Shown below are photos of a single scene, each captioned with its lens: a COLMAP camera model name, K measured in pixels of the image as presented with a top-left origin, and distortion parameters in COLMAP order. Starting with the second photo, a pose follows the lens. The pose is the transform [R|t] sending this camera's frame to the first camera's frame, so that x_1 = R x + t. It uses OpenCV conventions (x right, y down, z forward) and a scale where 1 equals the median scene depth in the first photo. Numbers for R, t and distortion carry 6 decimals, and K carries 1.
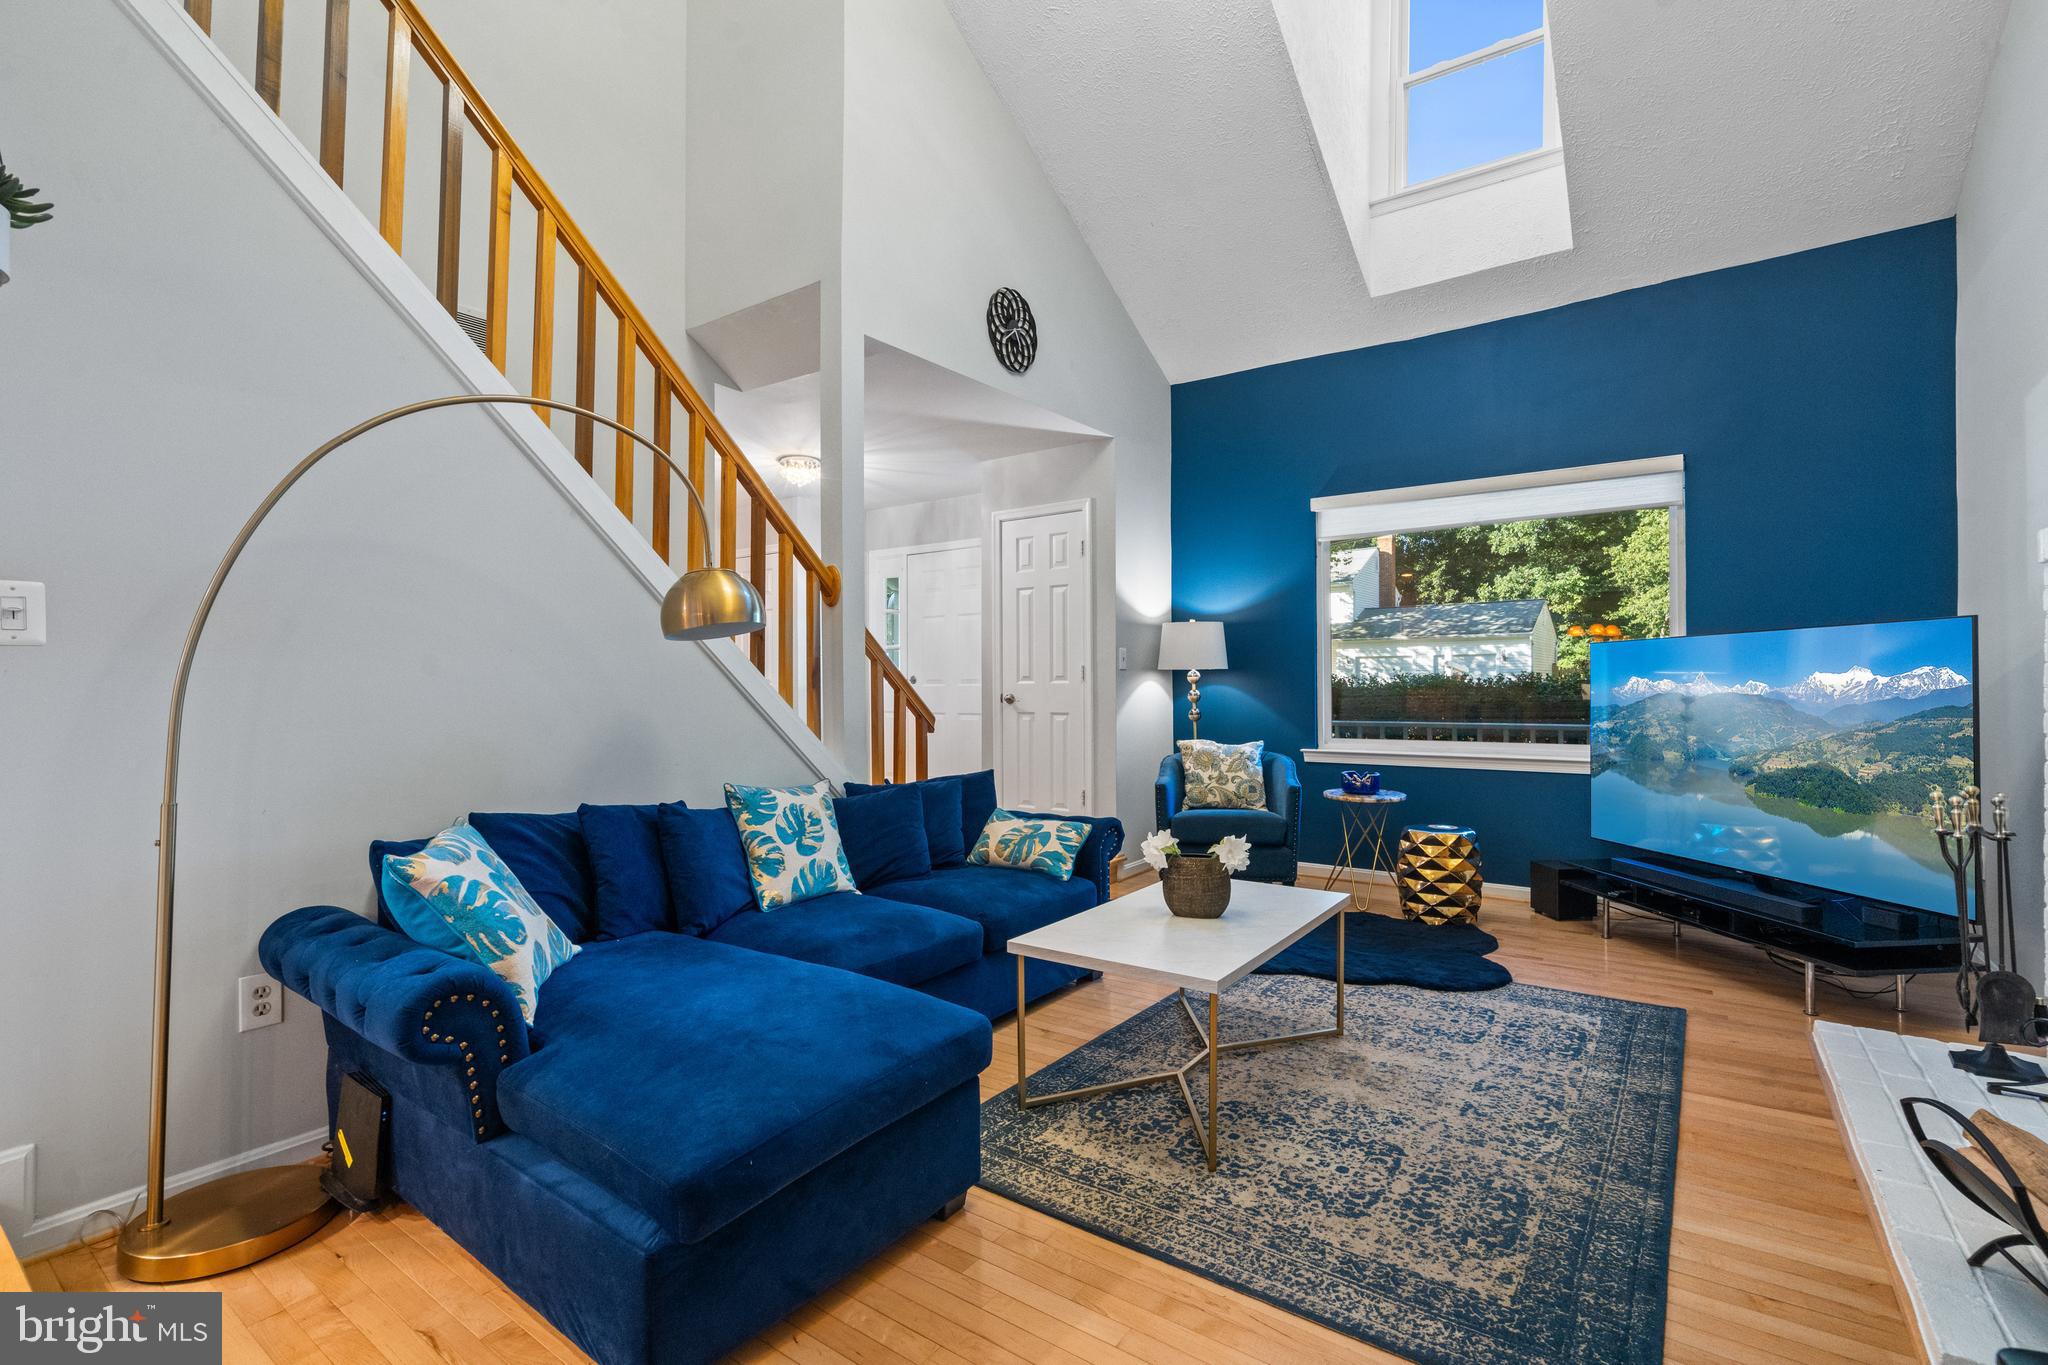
lens RADIAL K [[931.9, 0, 1030.7], [0, 931.9, 675.4], [0, 0, 1]] dist [-0.002751, 0.001270]
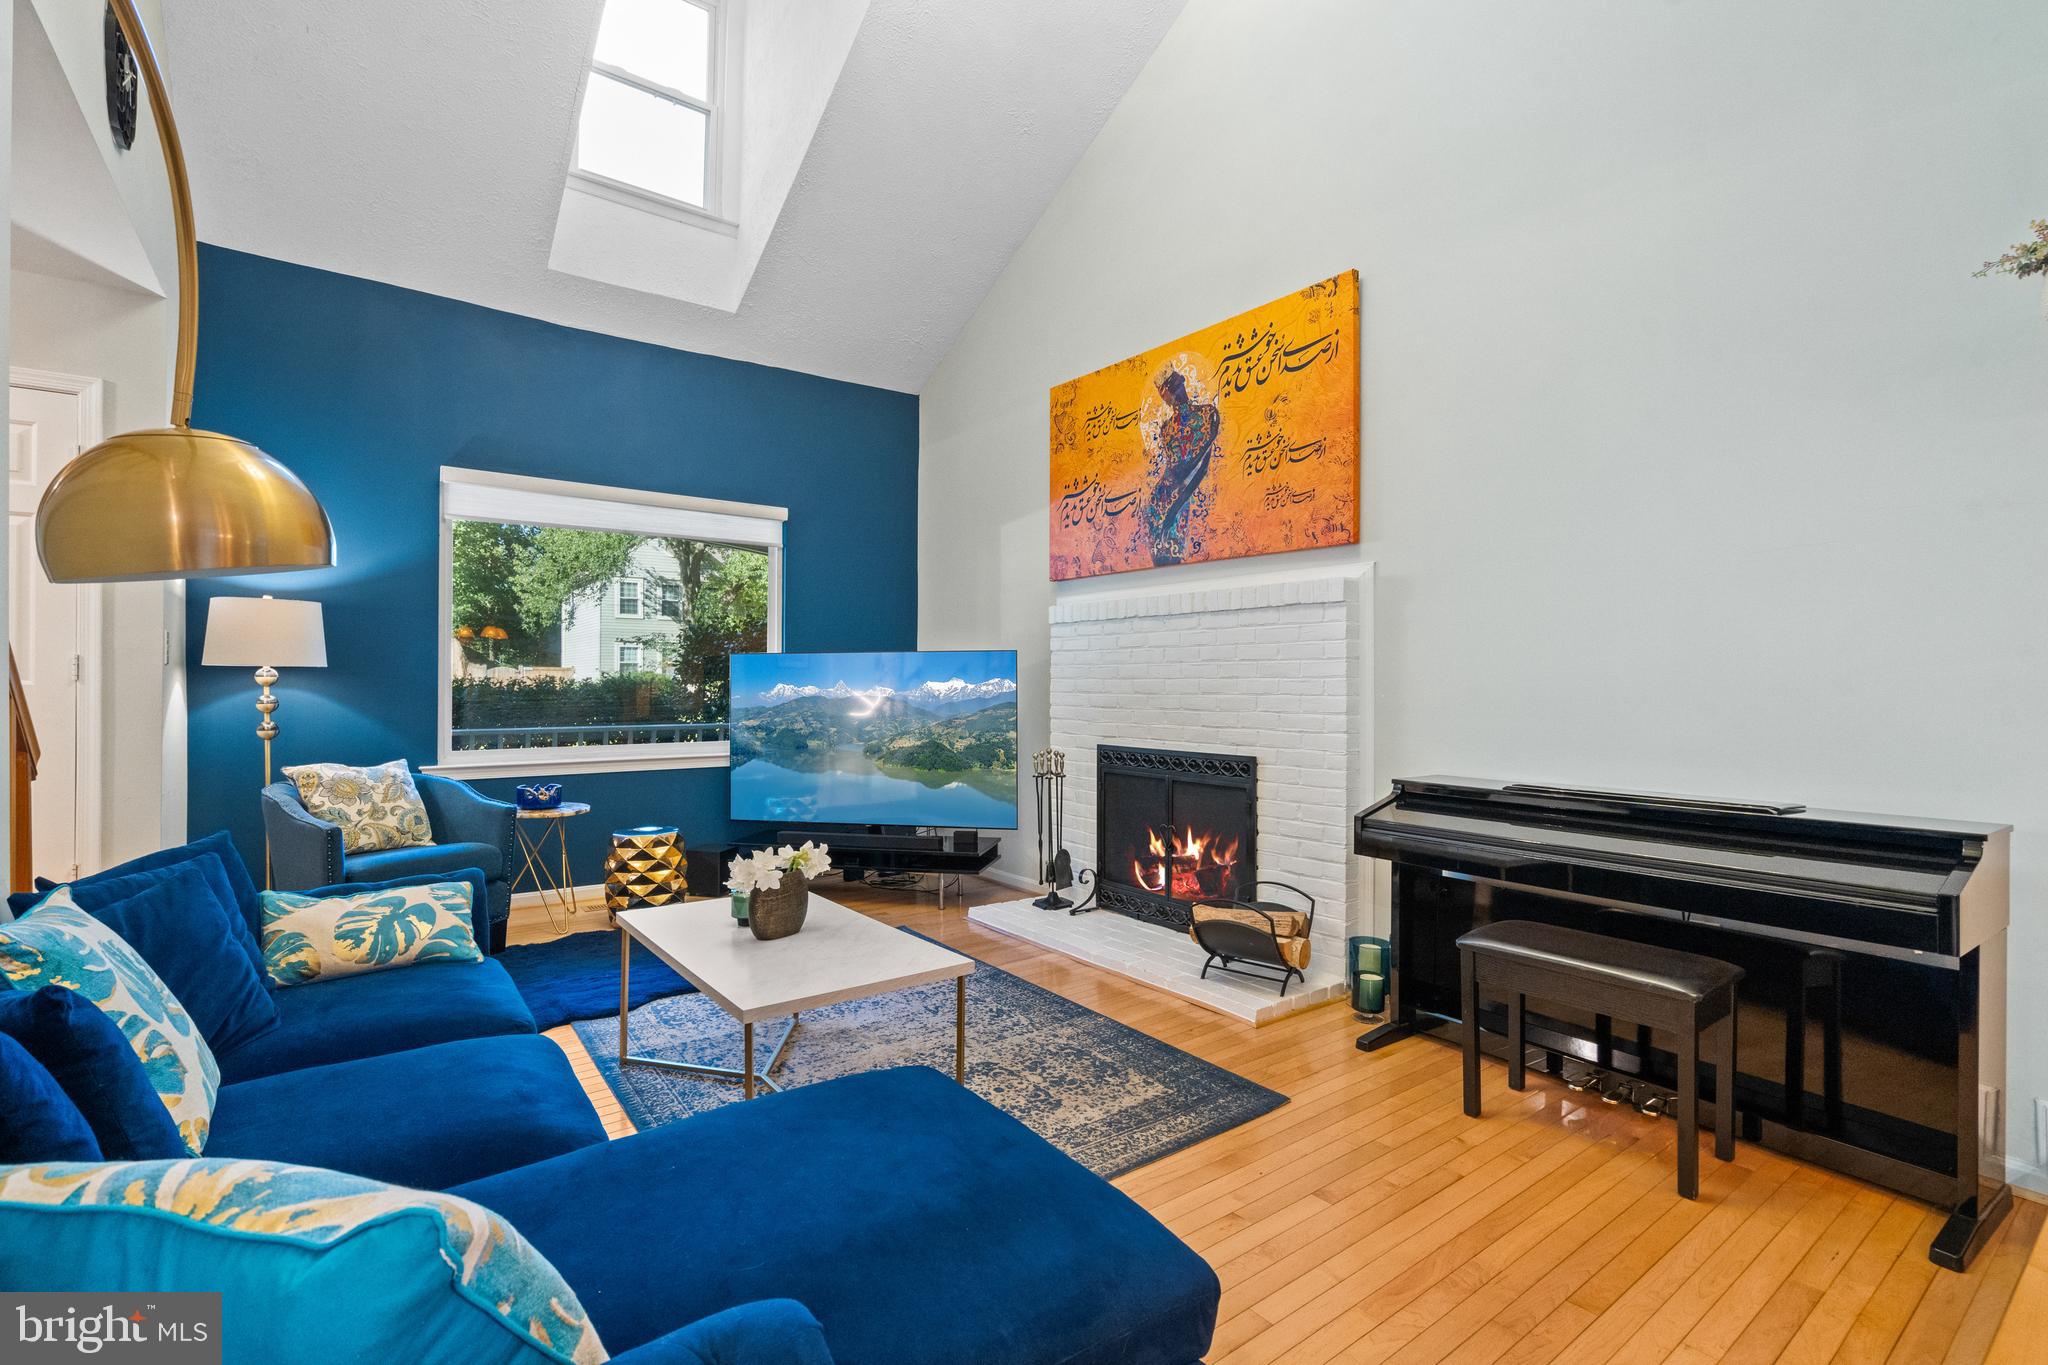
lens RADIAL K [[931.9, 0, 1037.7], [0, 931.9, 666.0], [0, 0, 1]] dist [-0.002751, 0.001270]
pose [[0.296347, 0.024737, 0.954760, -0.538121], [-0.012500, 0.999679, -0.022021, 0.002969], [-0.954998, -0.005408, 0.296562, 0.388314]]
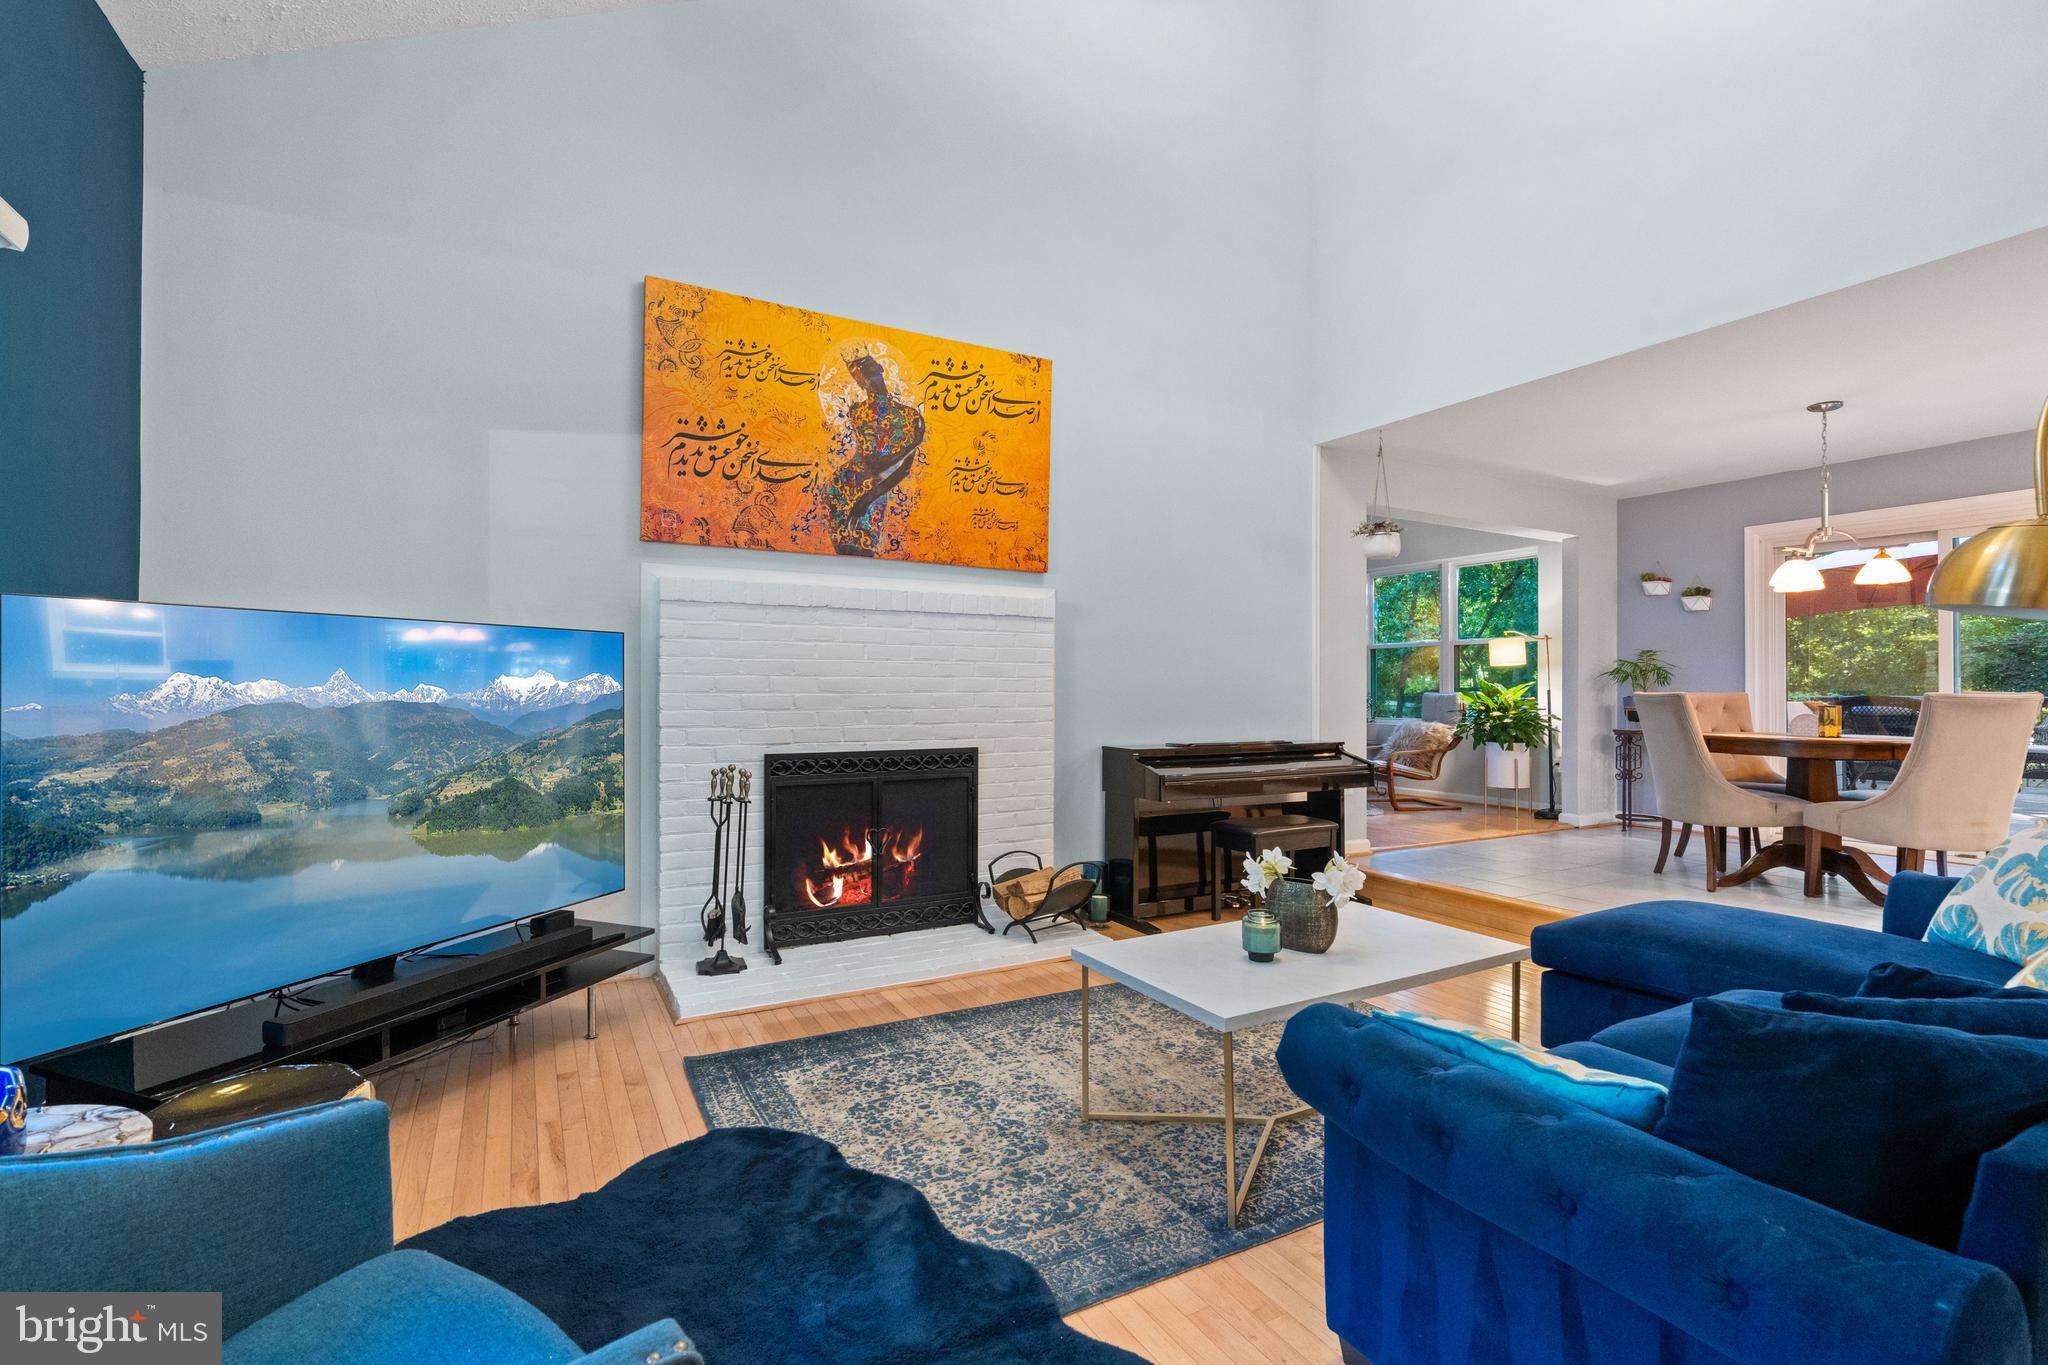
lens RADIAL K [[931.9, 0, 1030.3], [0, 931.9, 667.3], [0, 0, 1]] dist [-0.002751, 0.001270]
pose [[-0.907540, 0.023945, 0.419283, 0.029882], [0.007417, 0.999131, -0.041006, 0.028439], [-0.419901, -0.034105, -0.906929, 1.589112]]
